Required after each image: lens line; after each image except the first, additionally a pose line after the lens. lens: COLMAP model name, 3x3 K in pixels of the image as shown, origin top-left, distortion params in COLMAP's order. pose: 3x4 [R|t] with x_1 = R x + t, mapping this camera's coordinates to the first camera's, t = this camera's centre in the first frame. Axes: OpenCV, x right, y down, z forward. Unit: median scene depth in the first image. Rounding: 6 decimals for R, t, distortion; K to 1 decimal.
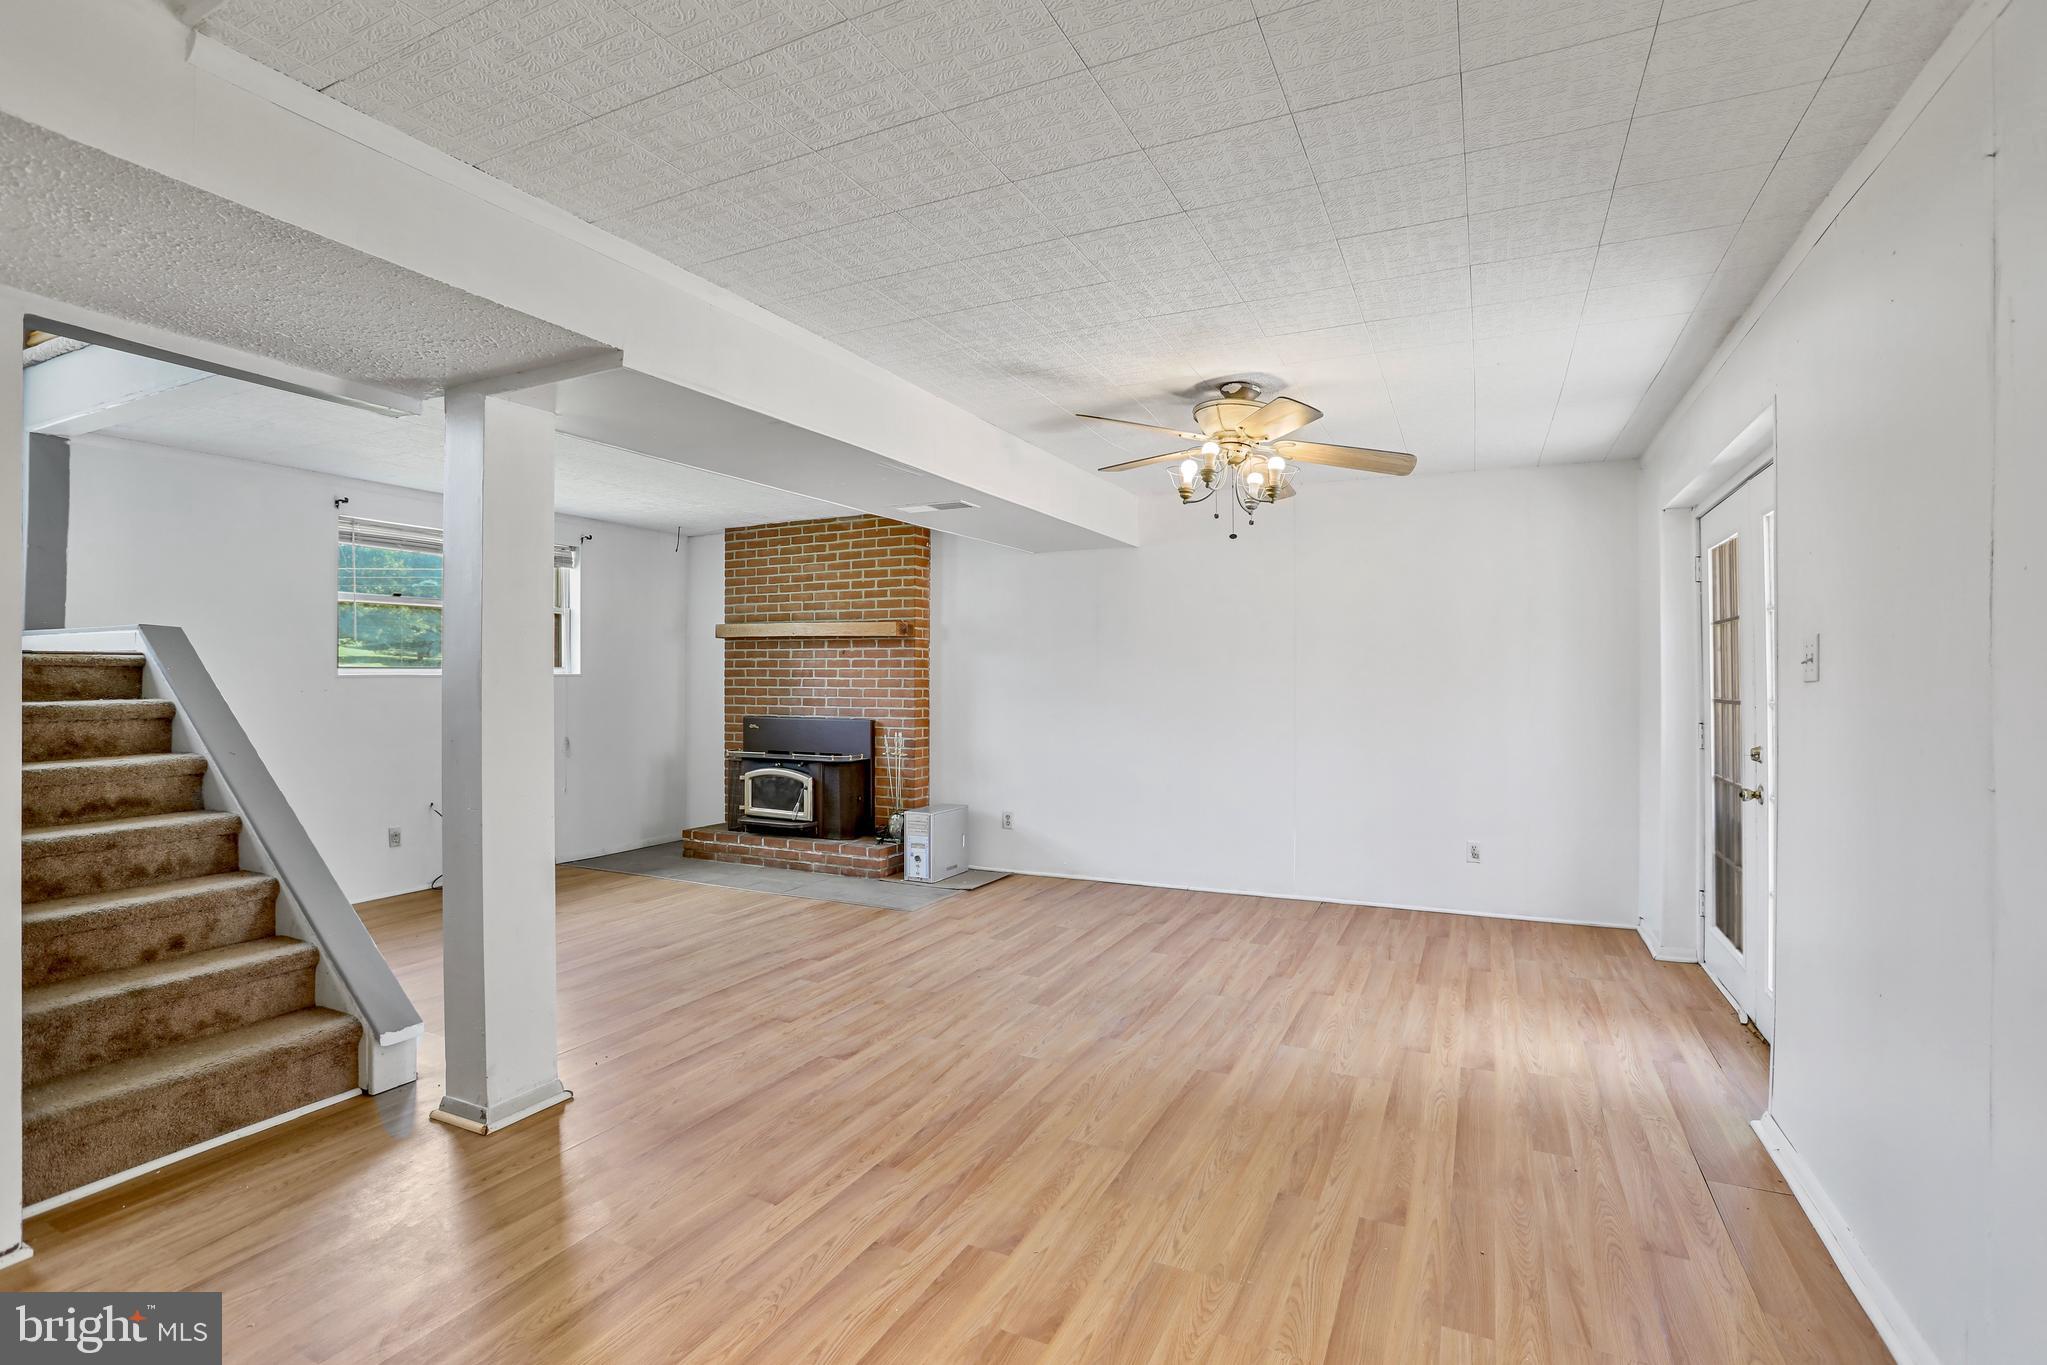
lens RADIAL K [[940.5, 0, 1029.7], [0, 940.5, 674.5], [0, 0, 1]] dist [-0.056748, 0.011204]
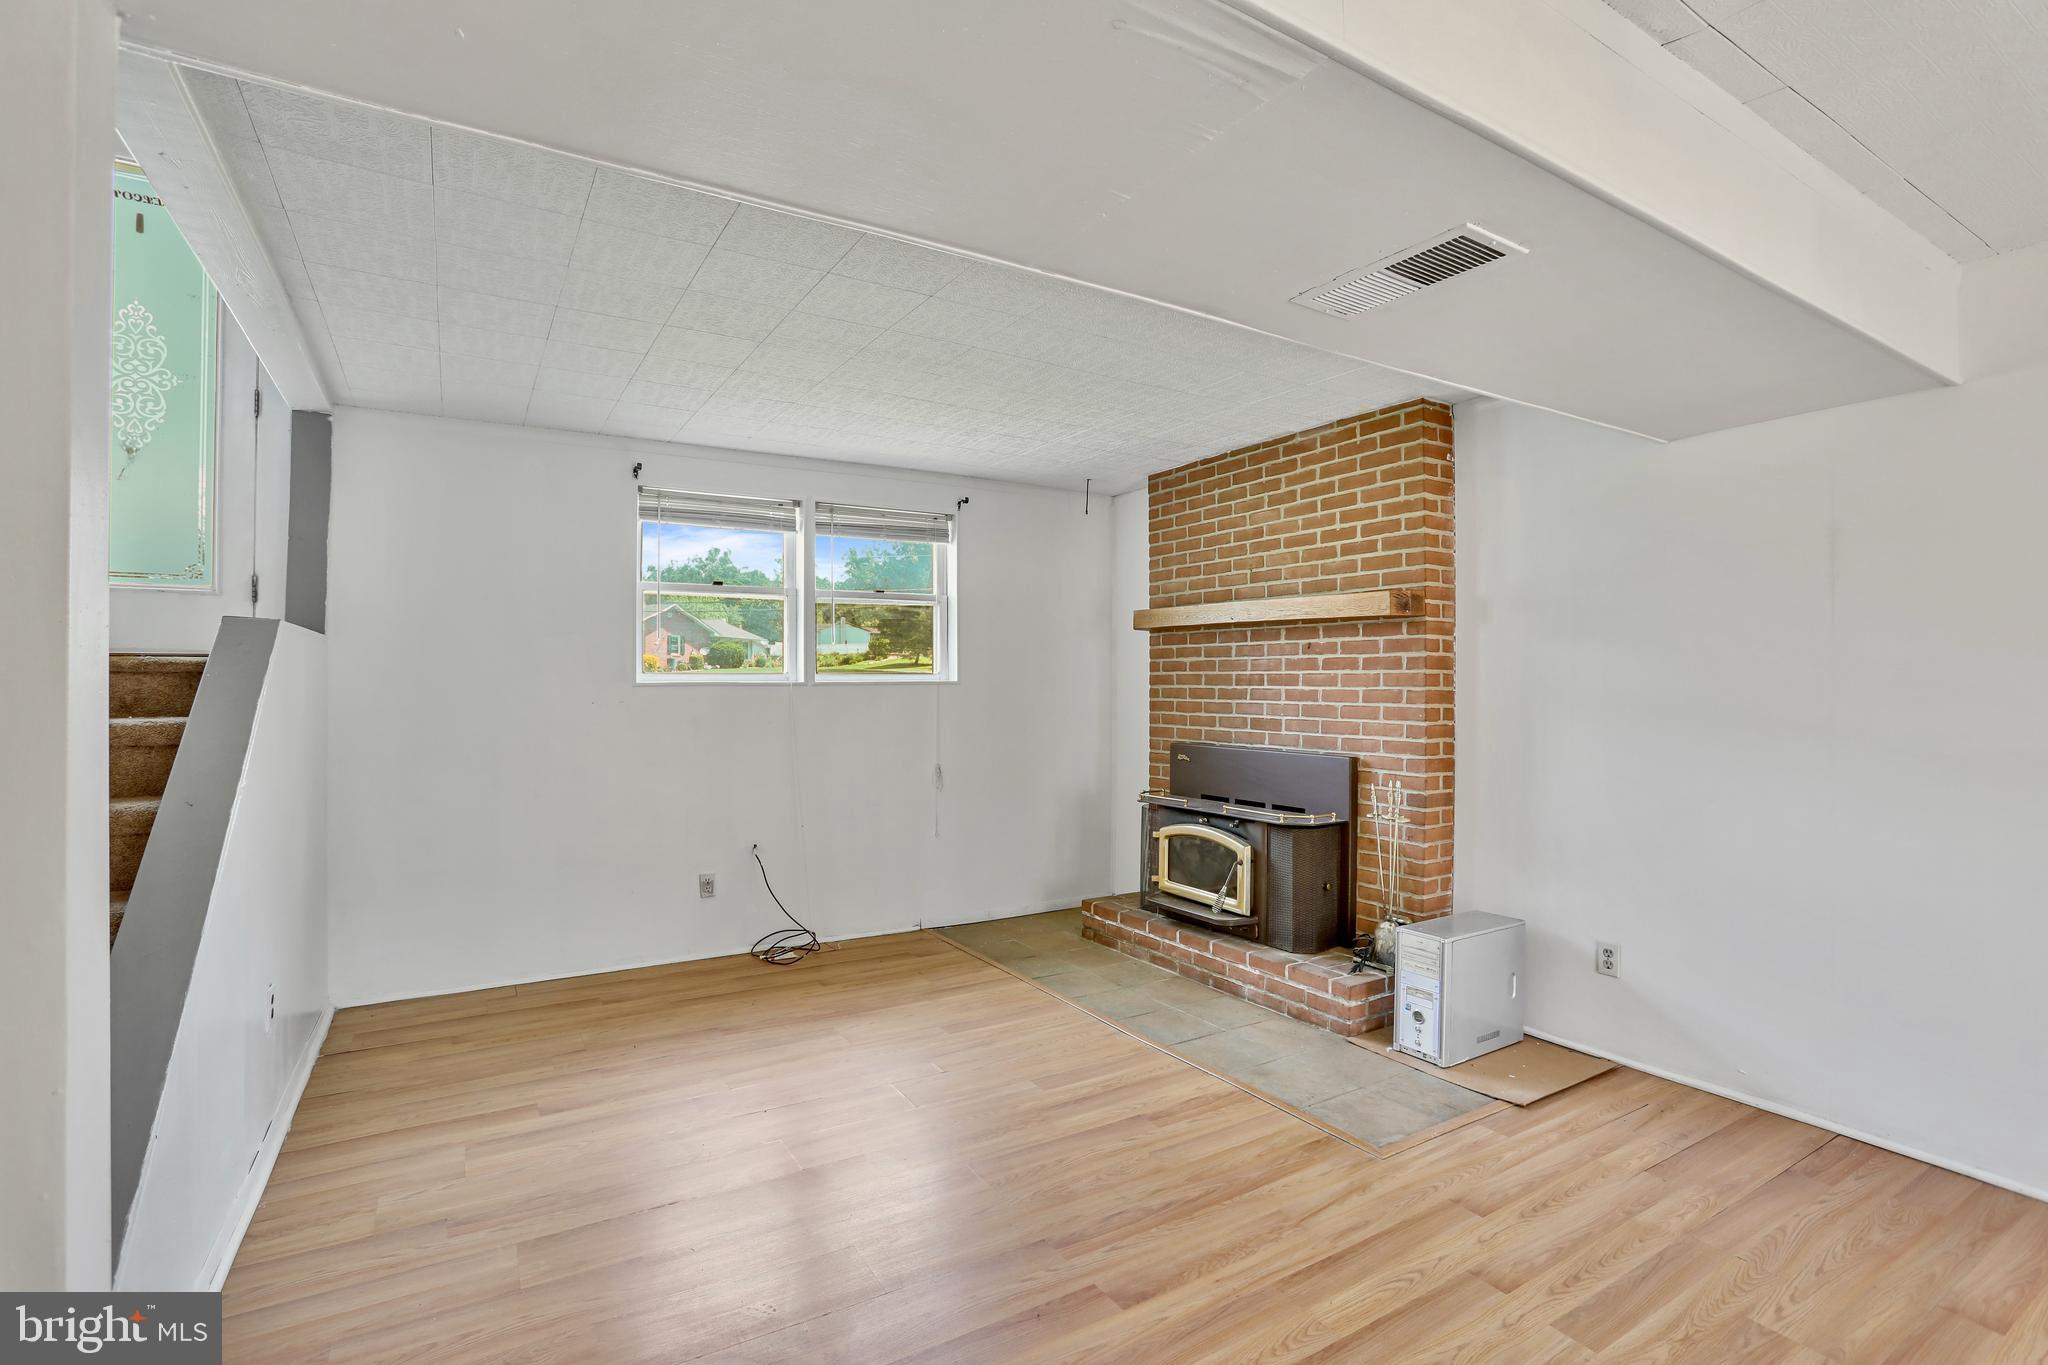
lens RADIAL K [[940.9, 0, 1026.7], [0, 940.9, 680.0], [0, 0, 1]] dist [-0.056748, 0.011204]
pose [[0.833974, -0.001123, -0.551803, -0.010713], [0.001104, 0.999999, -0.000367, -0.000890], [0.551803, -0.000303, 0.833974, 0.380715]]
